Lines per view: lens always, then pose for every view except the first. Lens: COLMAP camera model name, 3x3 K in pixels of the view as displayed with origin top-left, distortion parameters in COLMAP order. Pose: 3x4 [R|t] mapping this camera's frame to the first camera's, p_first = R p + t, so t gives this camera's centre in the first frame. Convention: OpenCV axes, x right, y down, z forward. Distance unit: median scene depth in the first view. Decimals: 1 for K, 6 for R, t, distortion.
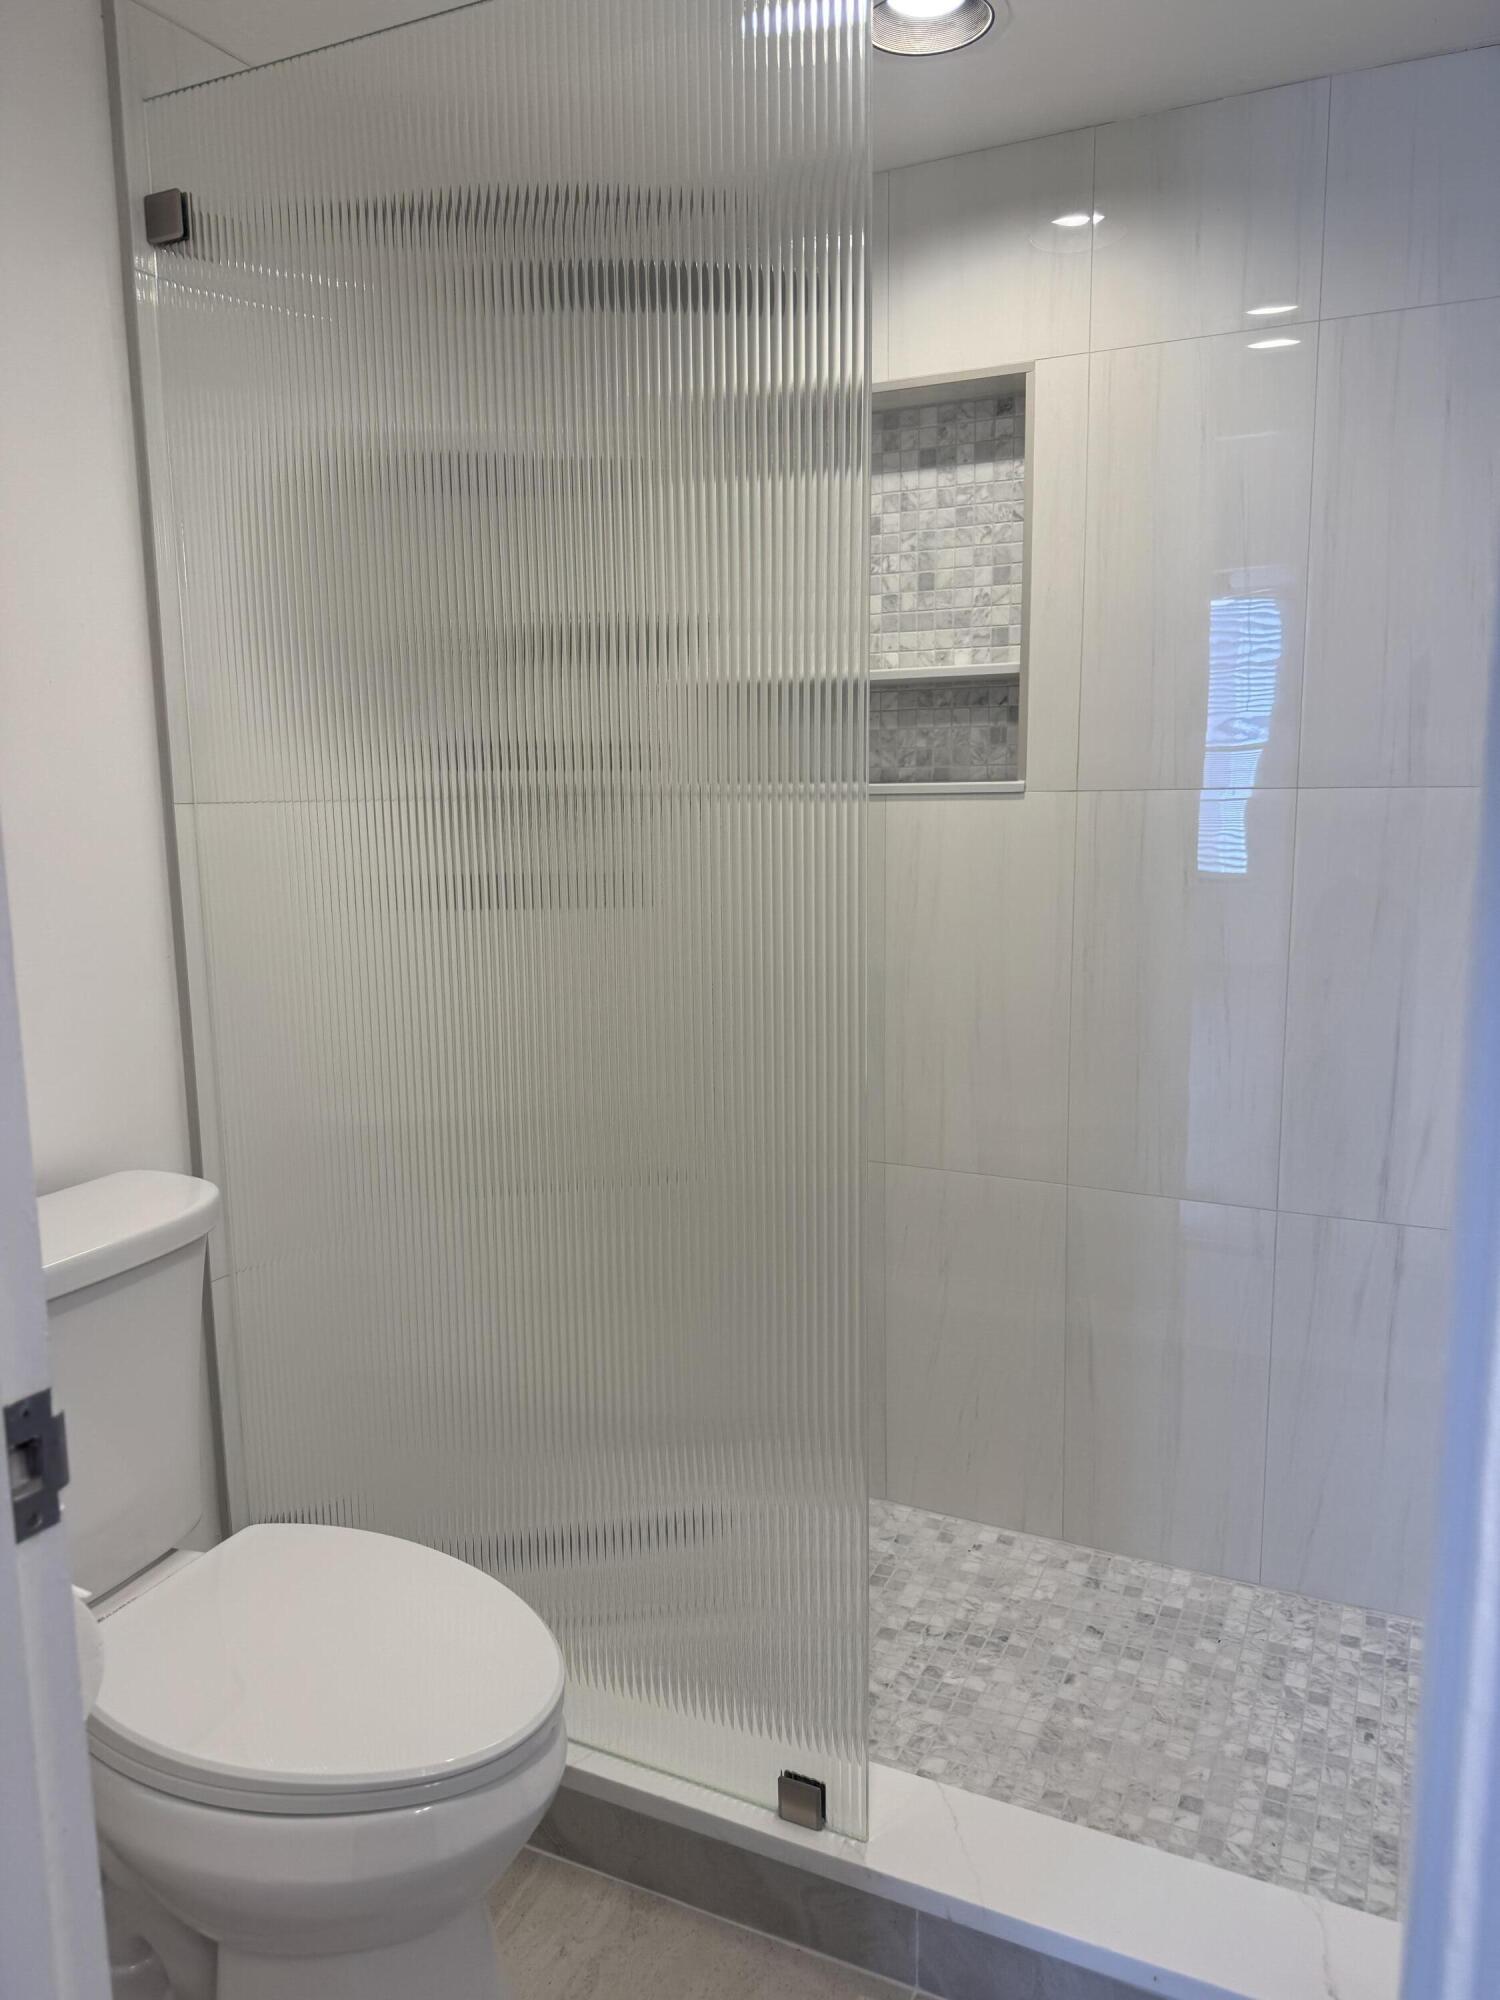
lens RADIAL K [[1419.1, 0, 785.4], [0, 1419.1, 1021.2], [0, 0, 1]] dist [0.042019, -0.052999]
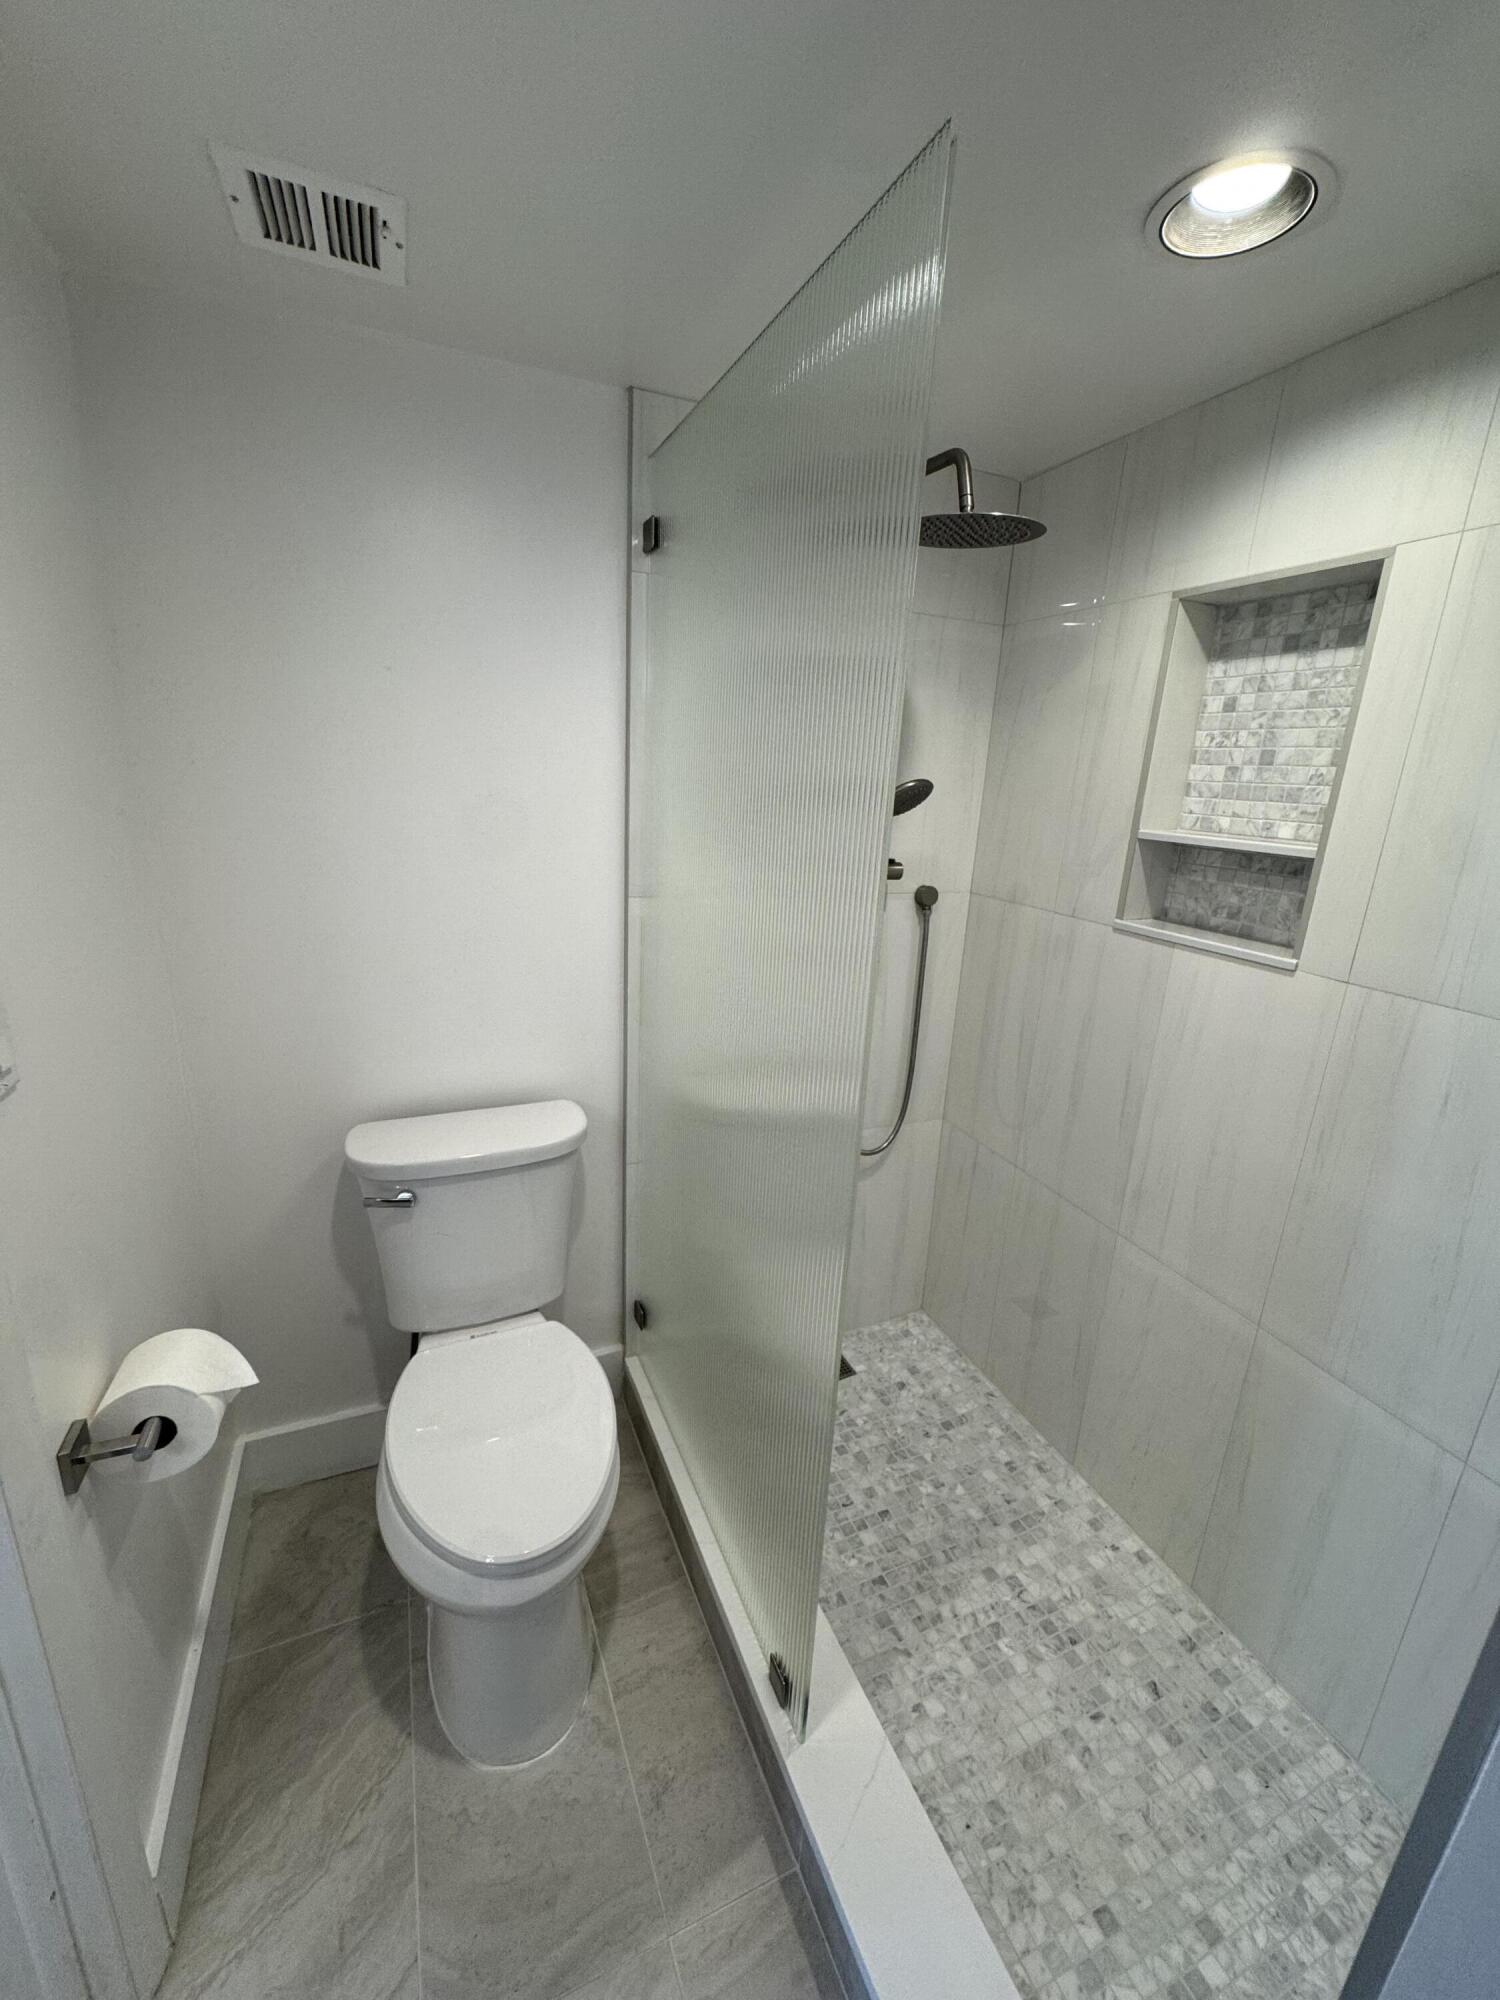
lens RADIAL K [[809.6, 0, 762.7], [0, 809.6, 1000.6], [0, 0, 1]] dist [-0.009603, 0.001907]
pose [[0.748878, 0.229381, -0.621744, 0.258930], [-0.170515, 0.973294, 0.153696, -0.170227], [0.640395, -0.009083, 0.767992, 0.299102]]
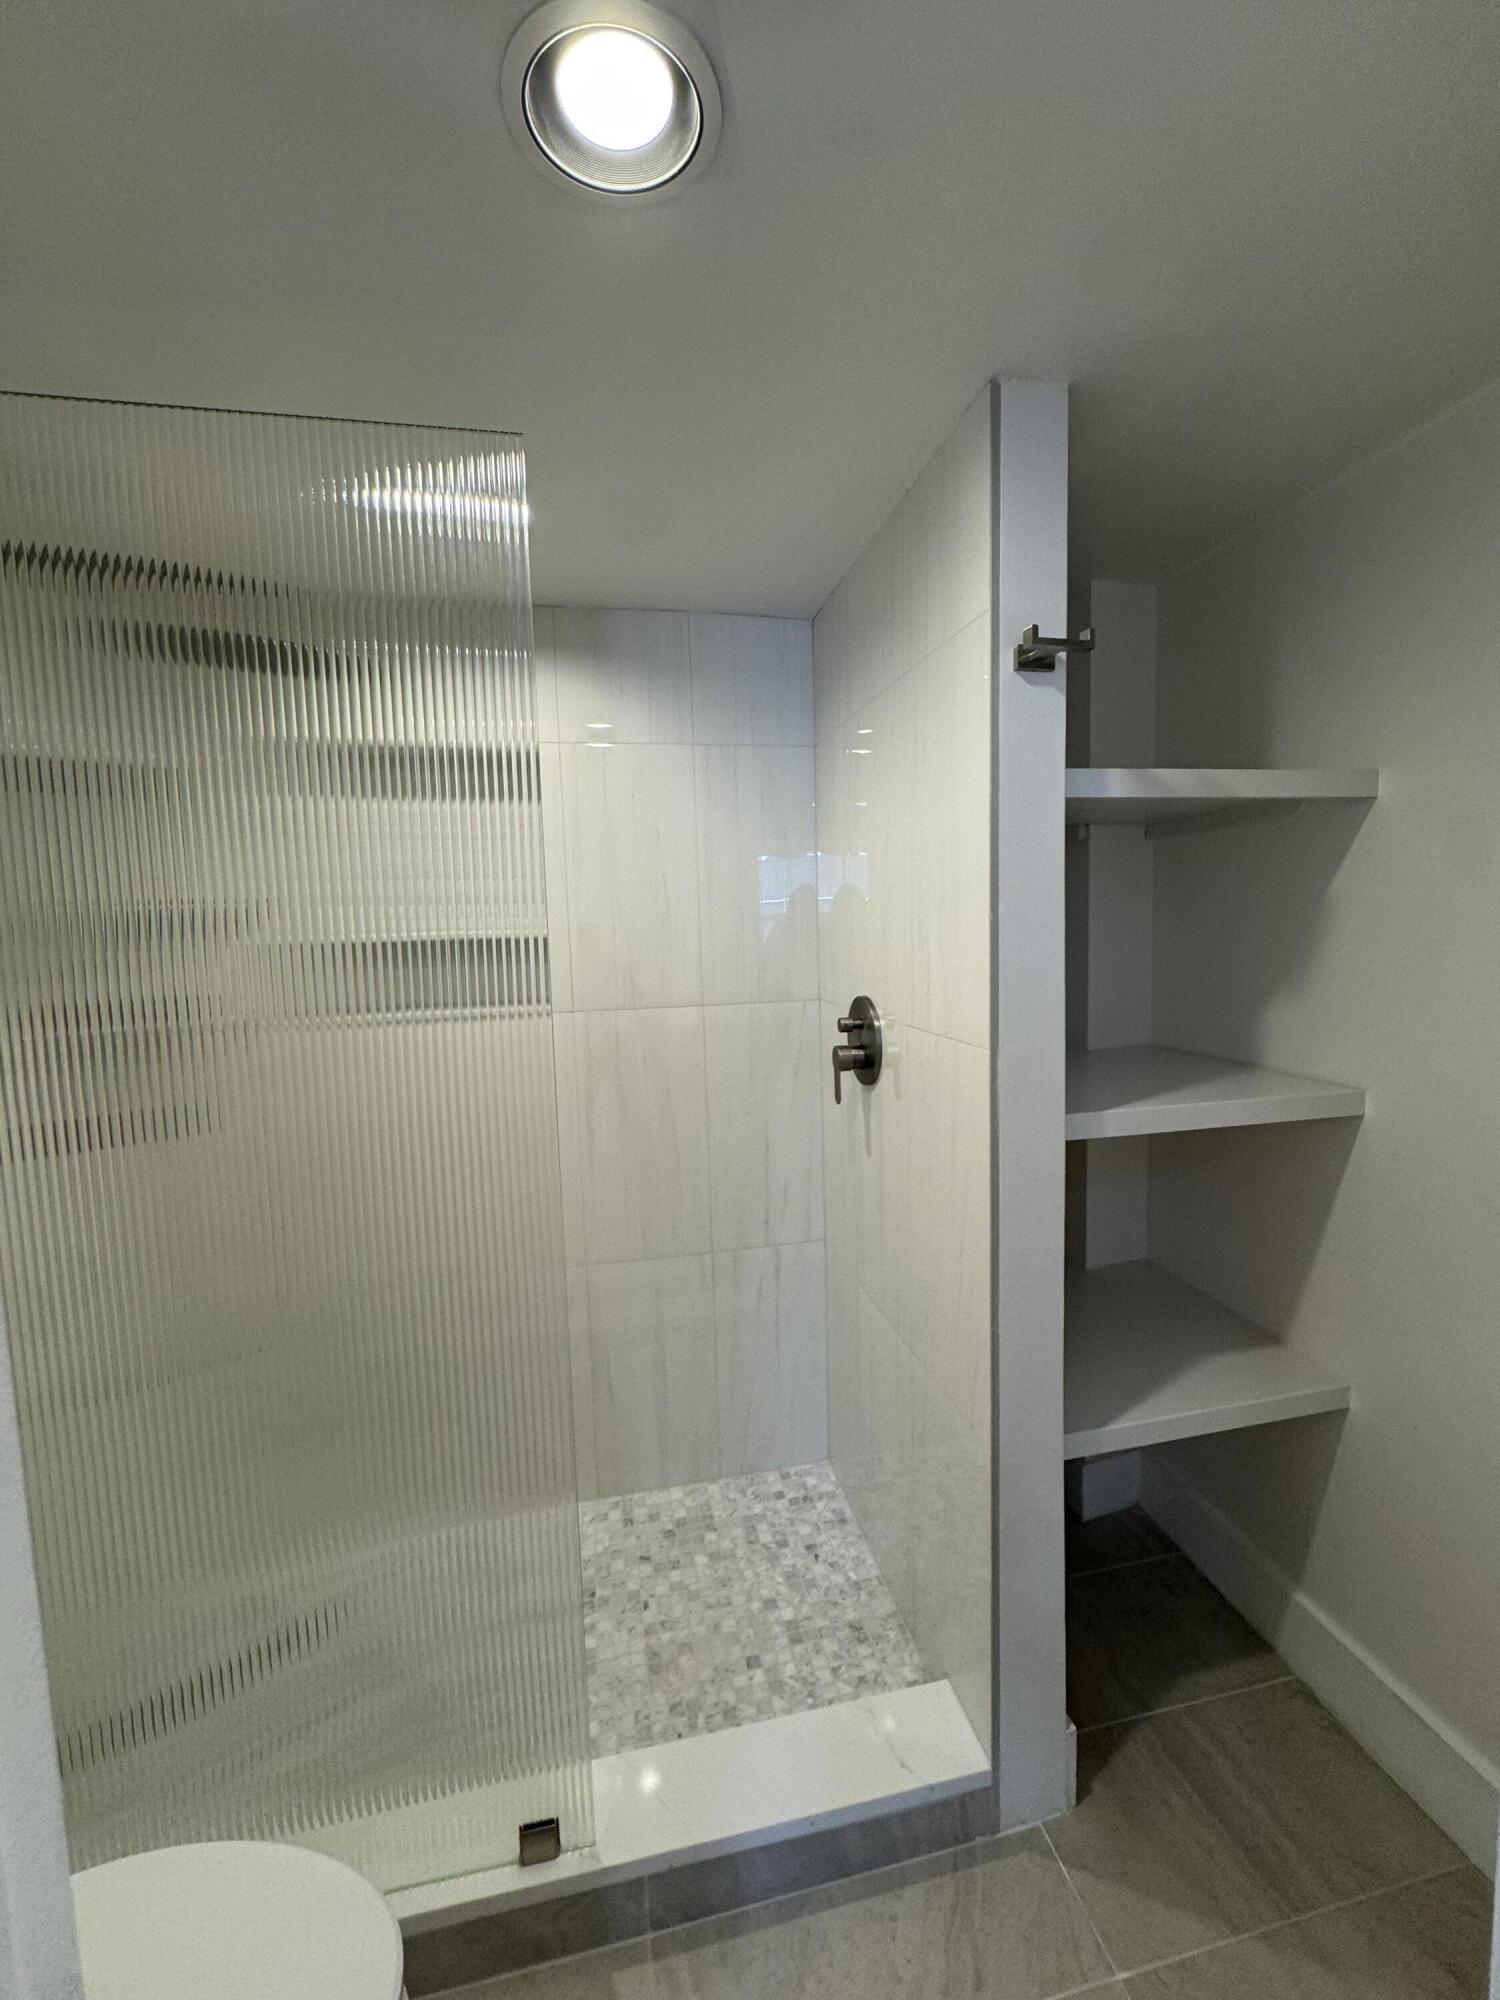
lens RADIAL K [[809.6, 0, 767.1], [0, 809.6, 999.2], [0, 0, 1]] dist [-0.009603, 0.001907]
pose [[0.795579, -0.062995, 0.602565, -0.163902], [0.112715, 0.992606, -0.045049, -0.116169], [-0.595272, 0.103758, 0.796797, 0.174056]]
